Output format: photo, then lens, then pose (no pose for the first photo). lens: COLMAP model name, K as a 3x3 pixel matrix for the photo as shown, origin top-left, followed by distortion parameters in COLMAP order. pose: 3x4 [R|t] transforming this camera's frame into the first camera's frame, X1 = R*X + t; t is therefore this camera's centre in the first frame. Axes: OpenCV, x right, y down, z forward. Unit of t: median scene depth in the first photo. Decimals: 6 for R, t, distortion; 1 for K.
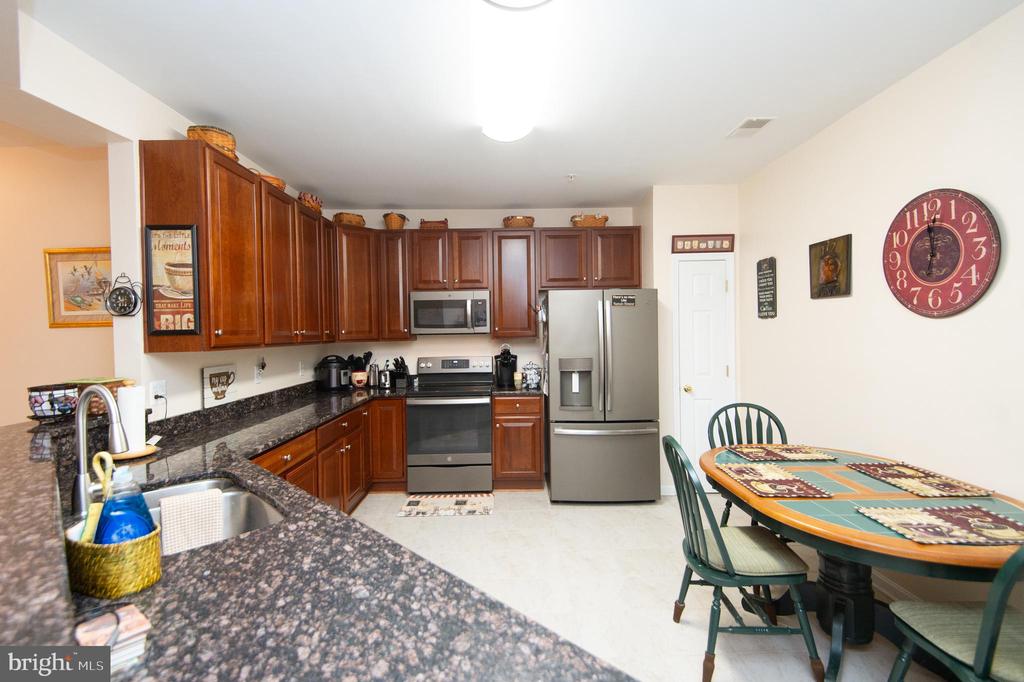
lens RADIAL K [[463.3, 0, 513.2], [0, 463.3, 337.0], [0, 0, 1]] dist [0.031383, -0.021046]
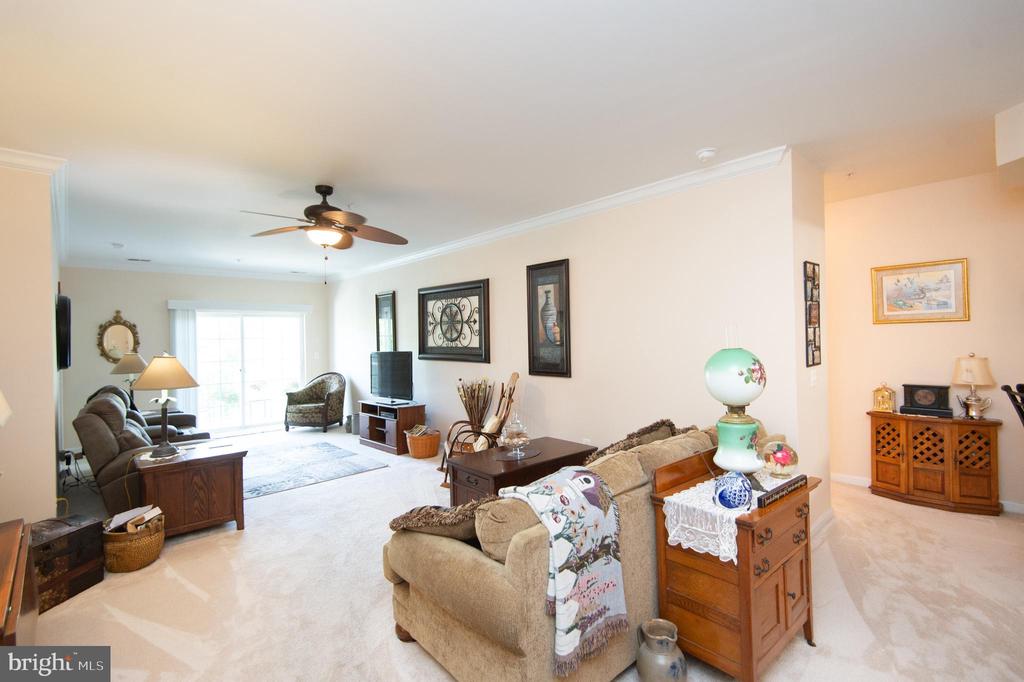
lens RADIAL K [[463.3, 0, 513.2], [0, 463.3, 337.0], [0, 0, 1]] dist [0.031383, -0.021046]
pose [[0.676905, 0.000270, -0.736070, -0.716116], [-0.001841, 0.999997, -0.001326, 0.023192], [0.736068, 0.002252, 0.676904, -0.768309]]
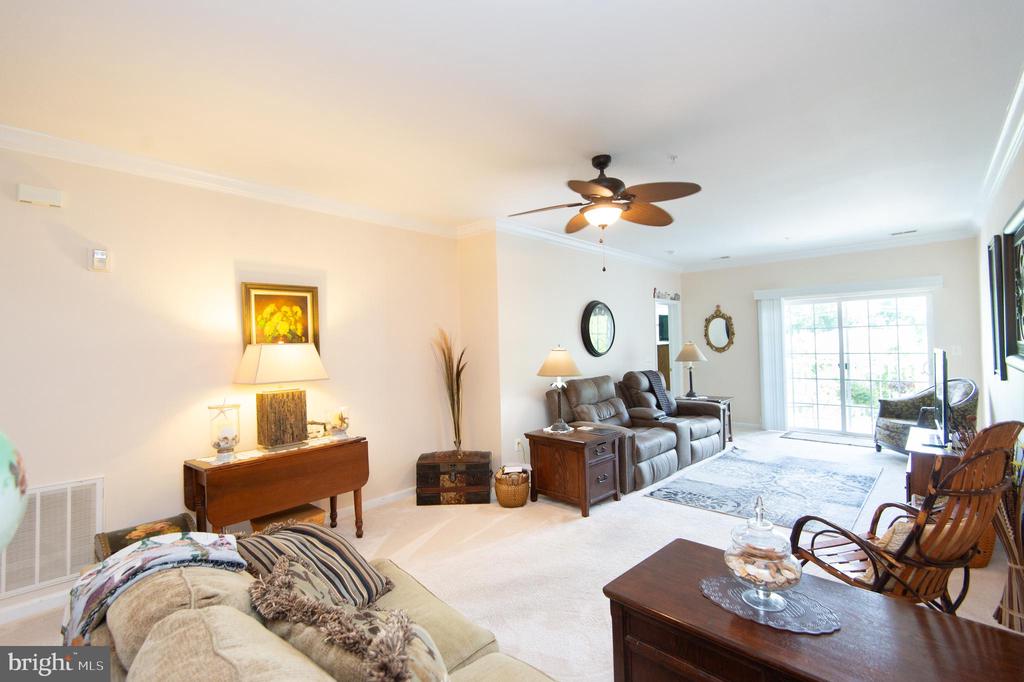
lens RADIAL K [[463.3, 0, 513.2], [0, 463.3, 337.0], [0, 0, 1]] dist [0.031383, -0.021046]
pose [[-0.675914, 0.024363, -0.736578, -1.043932], [0.025910, 0.999621, 0.009287, 0.016887], [0.736525, -0.012807, -0.676289, 0.285208]]
